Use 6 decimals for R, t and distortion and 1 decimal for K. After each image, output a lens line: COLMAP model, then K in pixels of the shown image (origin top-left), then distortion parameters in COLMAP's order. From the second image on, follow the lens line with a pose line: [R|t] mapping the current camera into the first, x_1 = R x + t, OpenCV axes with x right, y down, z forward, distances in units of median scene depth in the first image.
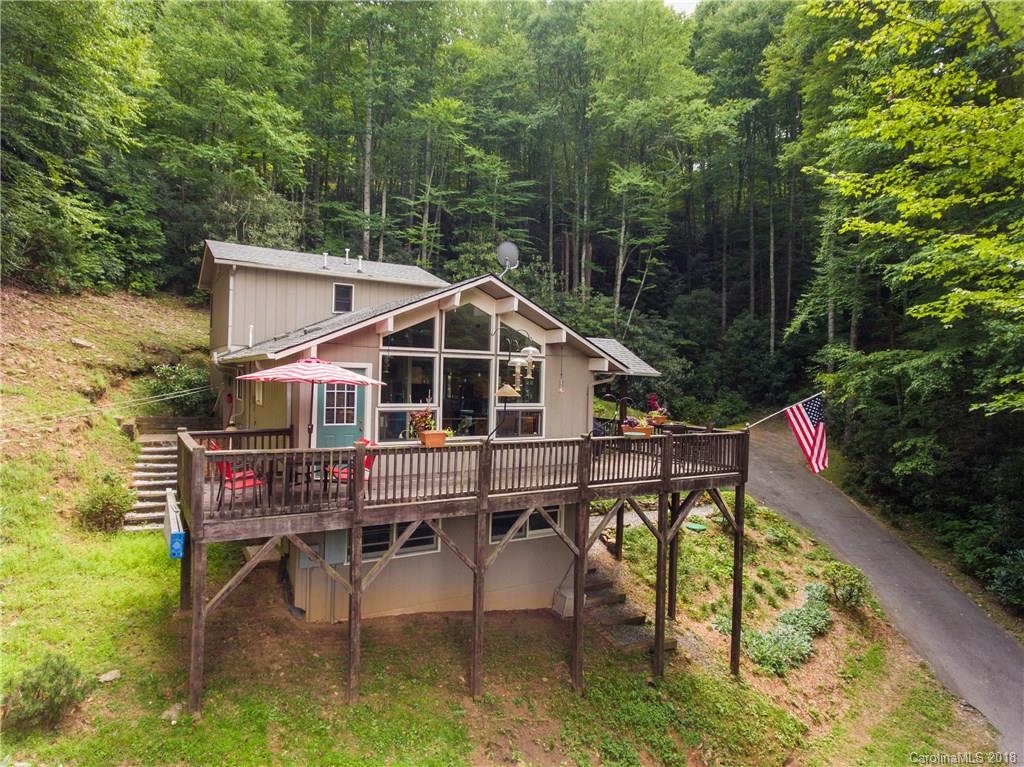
lens RADIAL K [[595.3, 0, 512.3], [0, 595.3, 382.7], [0, 0, 1]] dist [-0.003907, -0.001555]
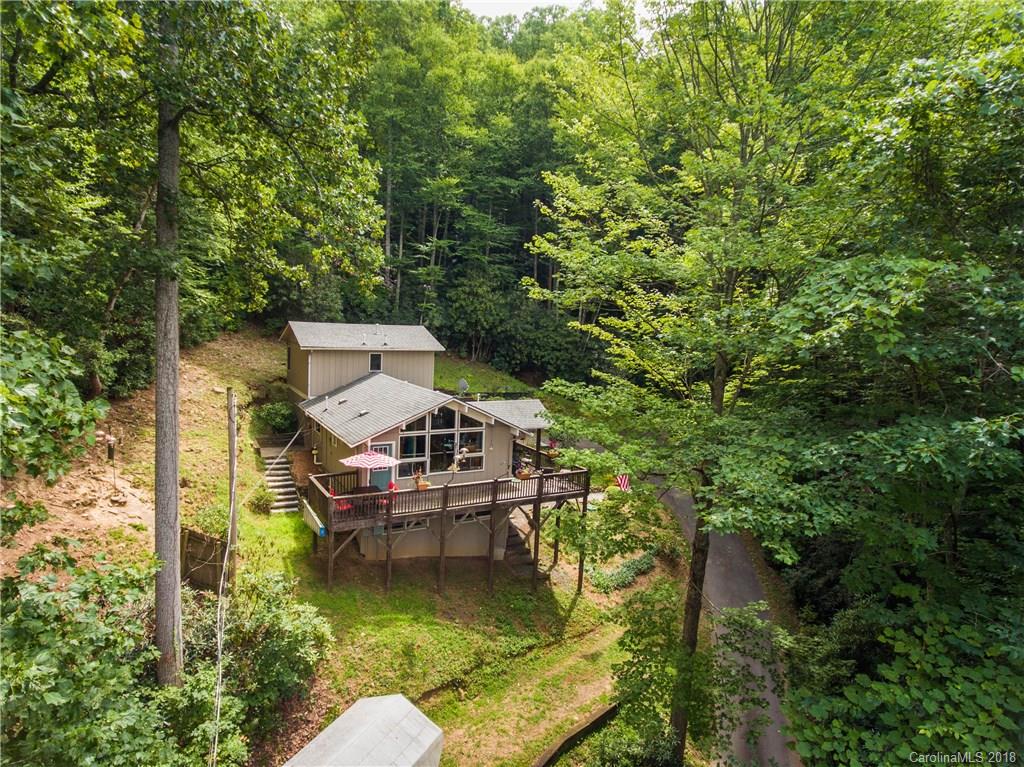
lens RADIAL K [[595.3, 0, 511.7], [0, 595.3, 382.9], [0, 0, 1]] dist [-0.003907, -0.001555]
pose [[0.999397, 0.021728, -0.027076, 0.203389], [-0.018854, 0.994584, 0.102213, -0.414859], [0.029150, -0.101640, 0.994394, -0.946469]]
